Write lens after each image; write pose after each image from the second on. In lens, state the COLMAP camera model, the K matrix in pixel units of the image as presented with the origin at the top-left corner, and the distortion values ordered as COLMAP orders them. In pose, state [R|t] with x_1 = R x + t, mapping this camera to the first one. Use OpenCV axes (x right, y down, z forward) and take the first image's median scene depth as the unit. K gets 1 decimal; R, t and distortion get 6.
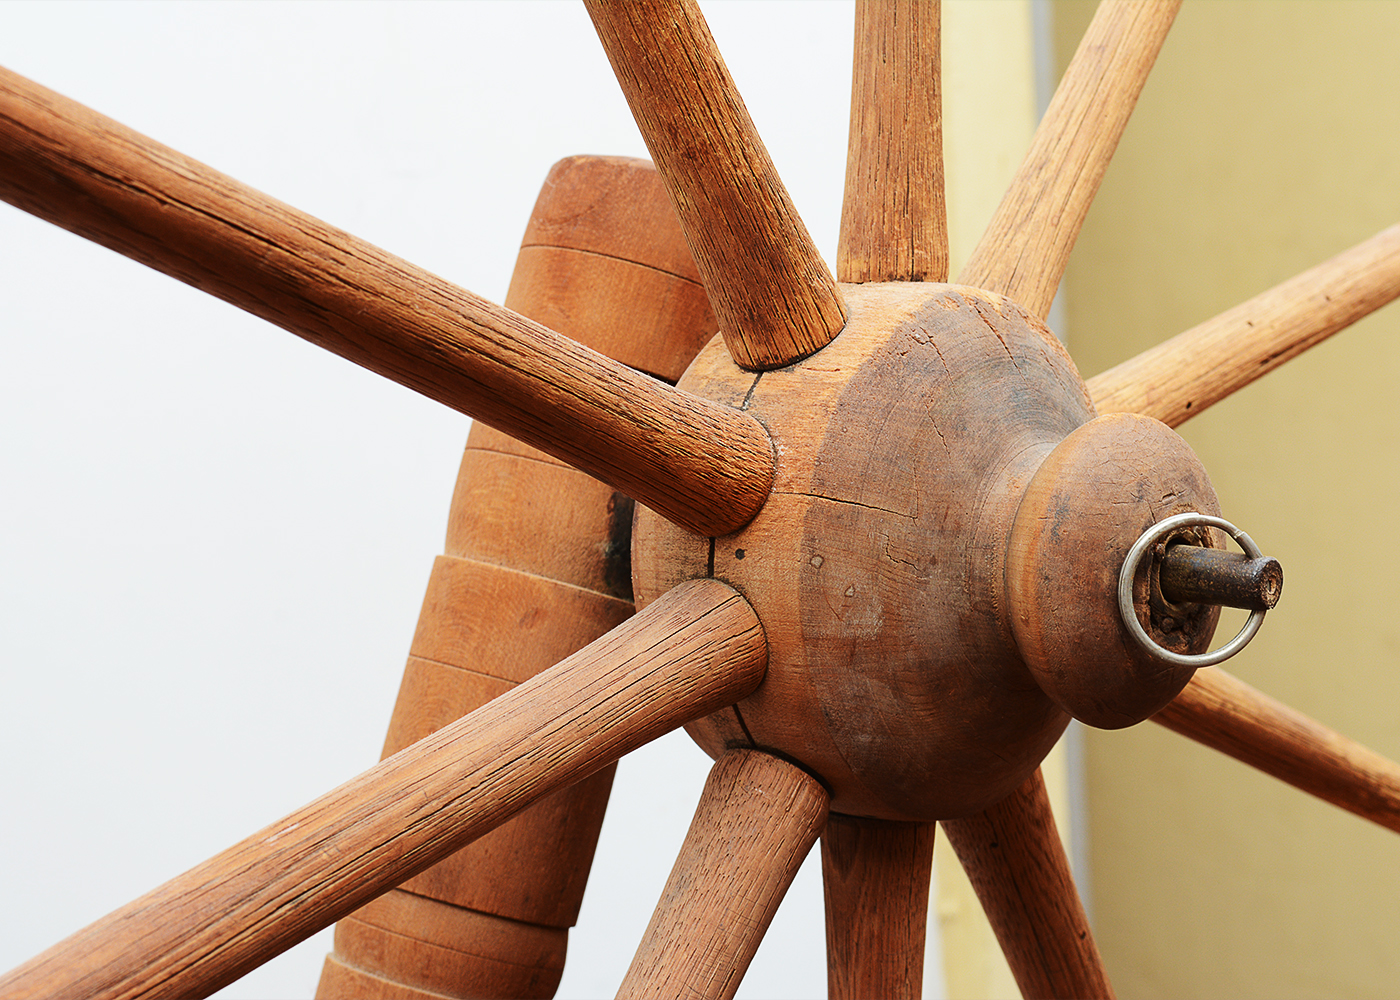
lens RADIAL K [[2575.5, 0, 699.8], [0, 2575.5, 499.5], [0, 0, 1]] dist [0.006068, 0.000000]
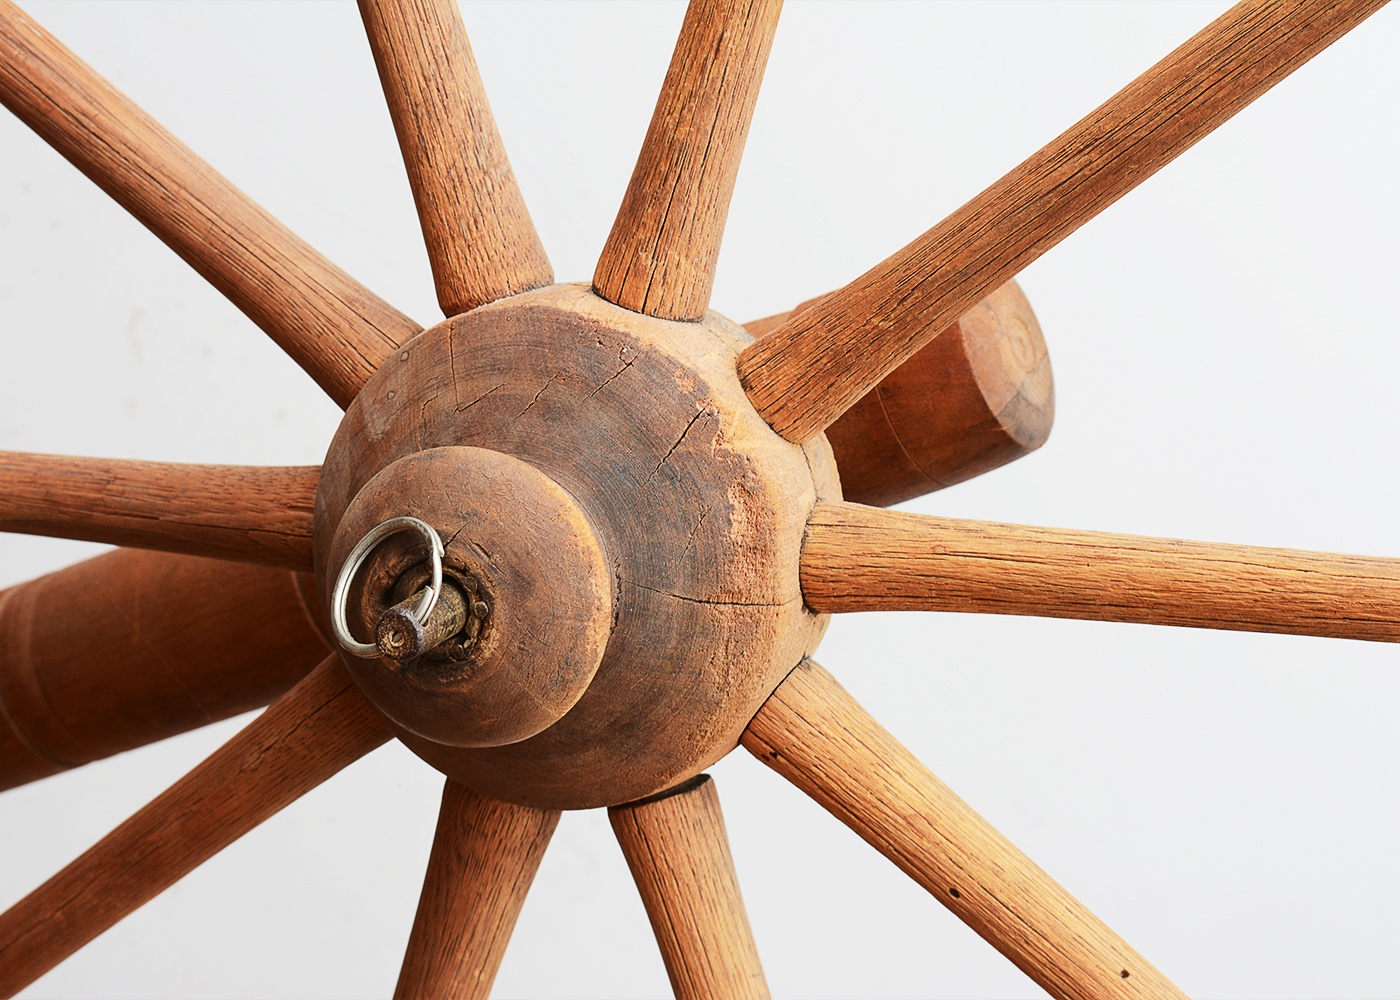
lens RADIAL K [[3372.3, 0, 699.8], [0, 3372.3, 500.0], [0, 0, 1]] dist [0.044972, 0.000000]
pose [[0.123260, 0.671624, -0.730567, 1.199200], [-0.781578, 0.519341, 0.345574, -0.561781], [0.611509, 0.528399, 0.588940, 0.261116]]
